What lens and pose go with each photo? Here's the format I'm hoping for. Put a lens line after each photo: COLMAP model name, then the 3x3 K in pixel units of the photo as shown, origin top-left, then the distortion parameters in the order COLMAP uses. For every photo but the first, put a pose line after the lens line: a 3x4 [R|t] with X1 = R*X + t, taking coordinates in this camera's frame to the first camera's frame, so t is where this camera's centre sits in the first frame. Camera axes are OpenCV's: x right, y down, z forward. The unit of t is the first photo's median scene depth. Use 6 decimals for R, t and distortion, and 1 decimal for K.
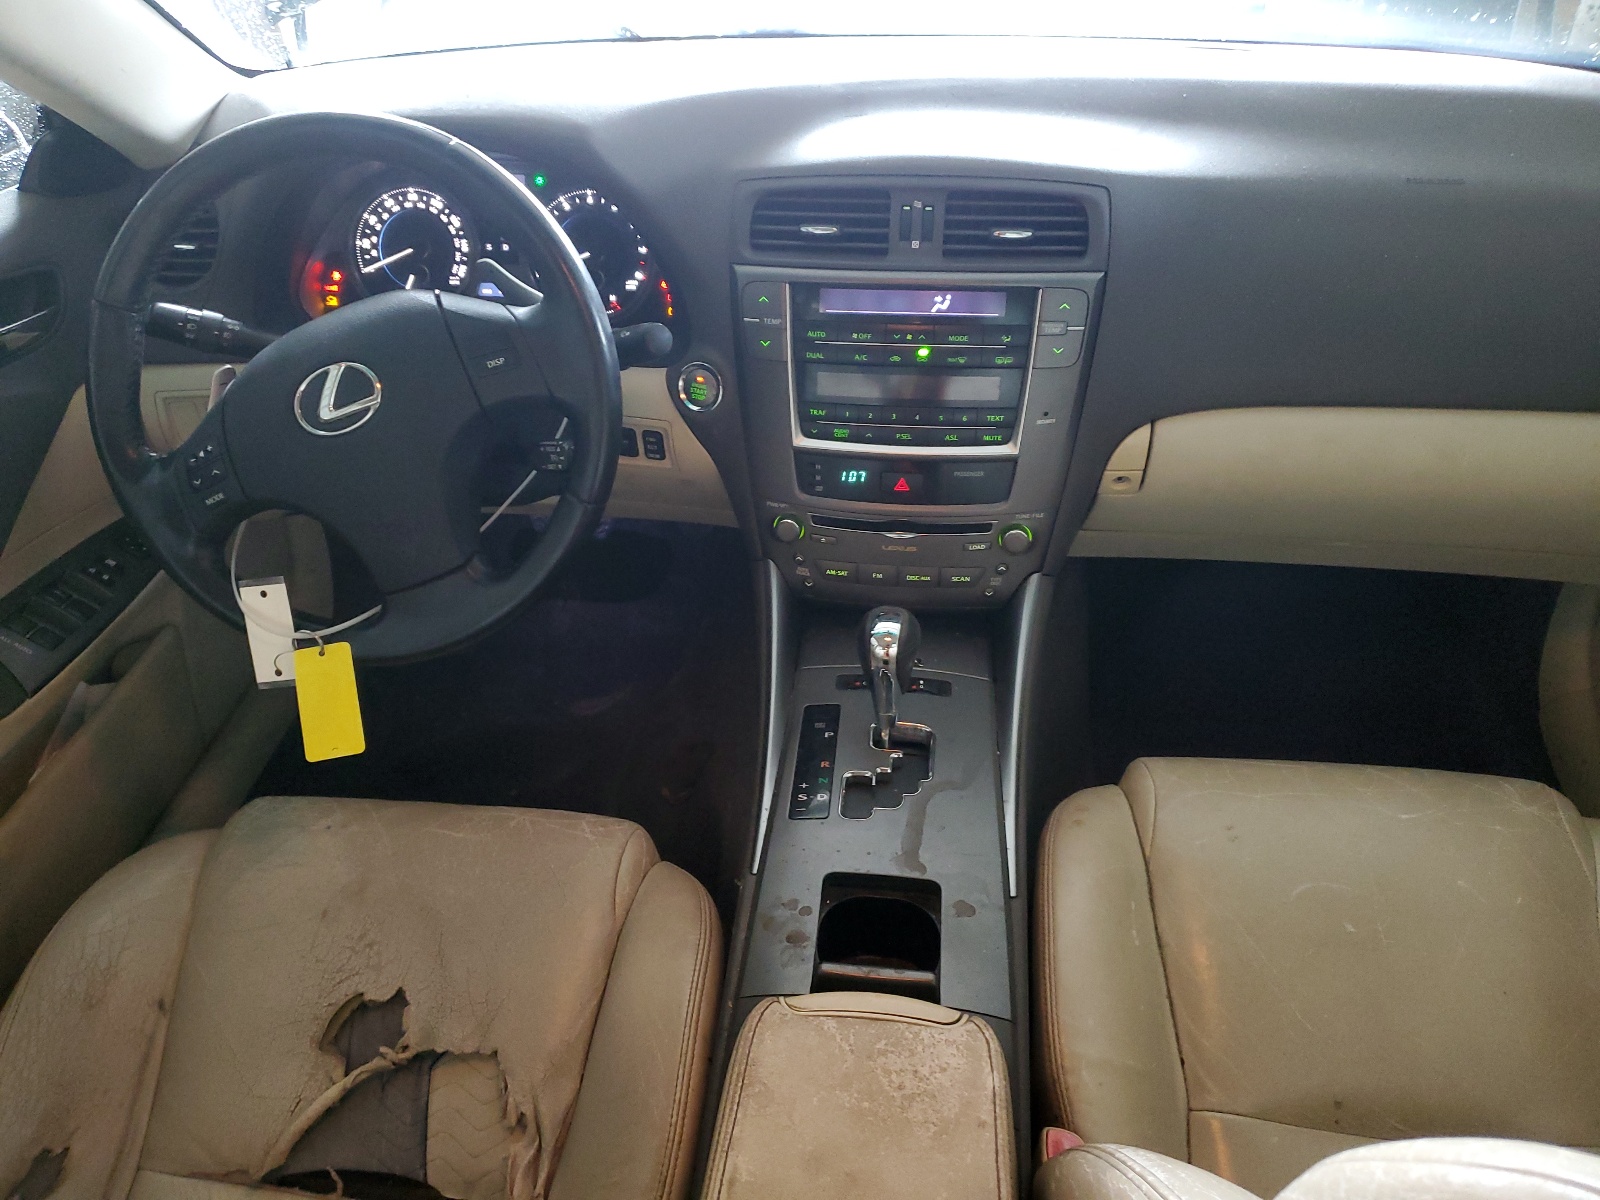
lens RADIAL K [[1297.7, 0, 803.9], [0, 1297.7, 599.8], [0, 0, 1]] dist [-0.006369, -0.006114]
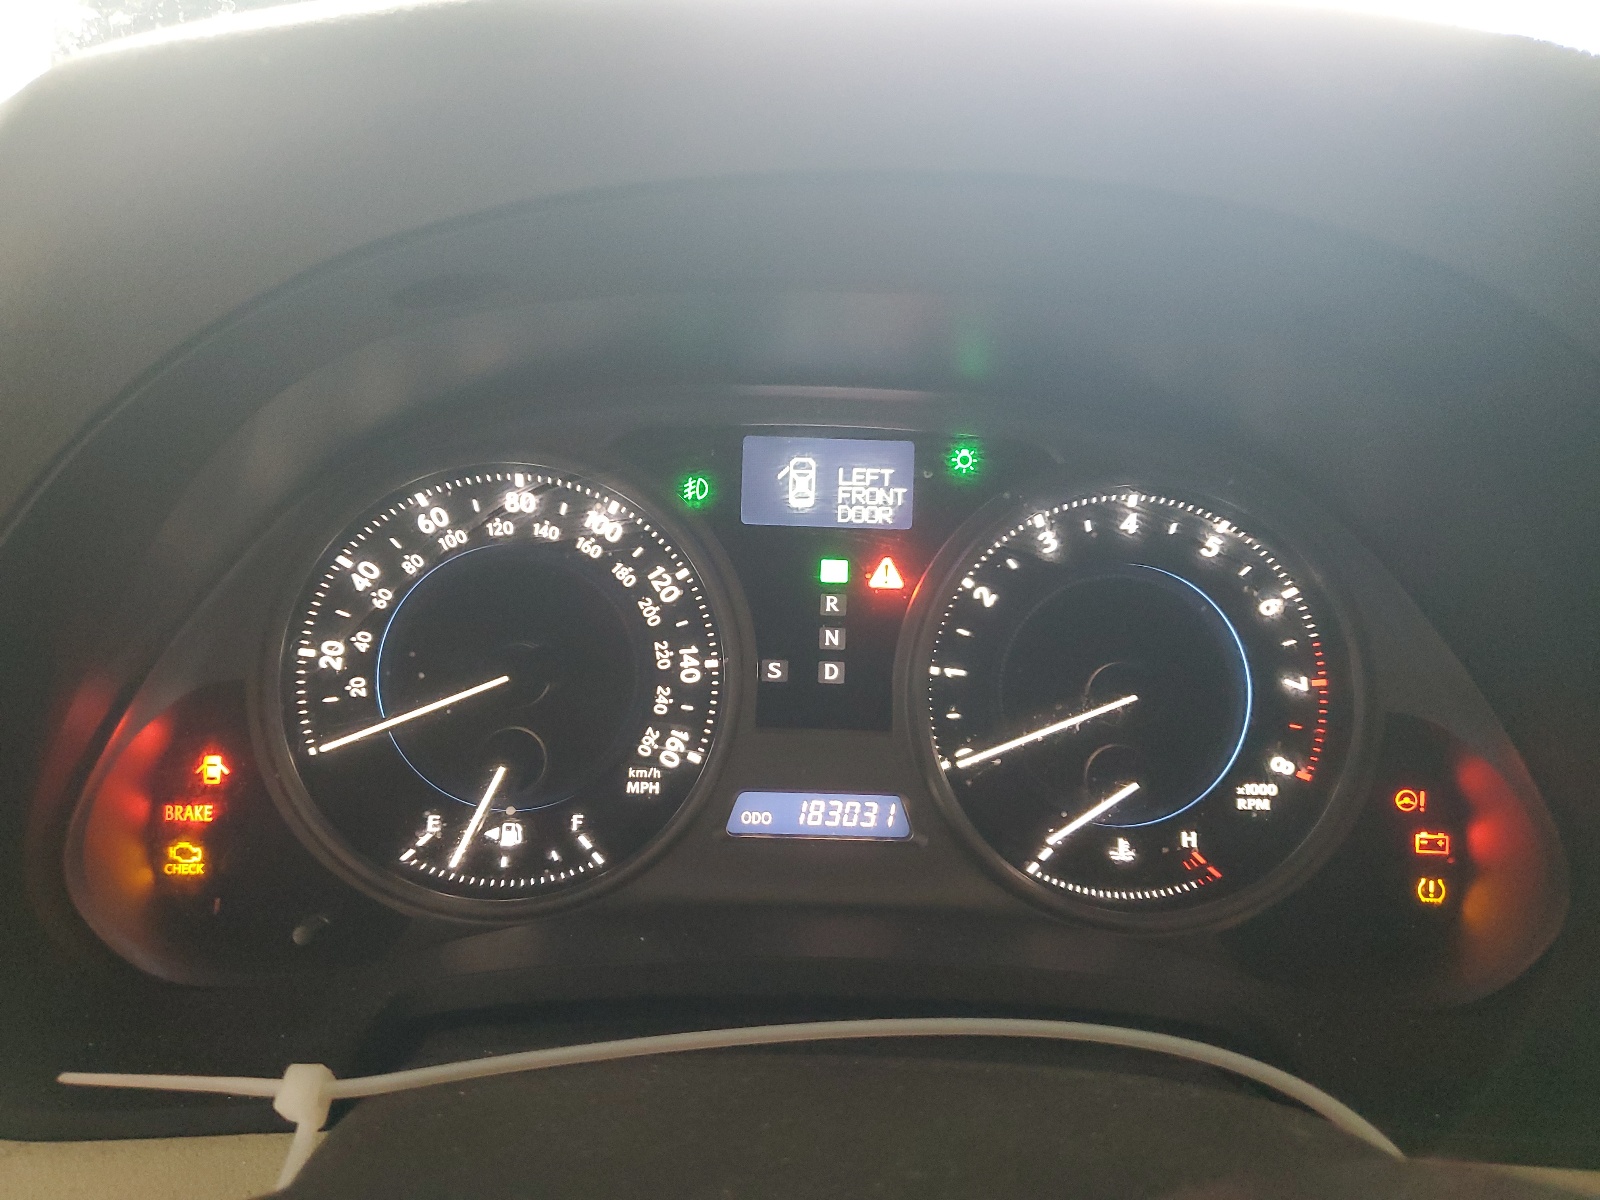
lens RADIAL K [[1297.7, 0, 797.0], [0, 1297.7, 596.8], [0, 0, 1]] dist [-0.006369, -0.006114]
pose [[0.985654, 0.012597, 0.168307, -0.287812], [0.034897, 0.960450, -0.276256, -0.206612], [-0.165131, 0.278166, 0.946232, 0.715735]]
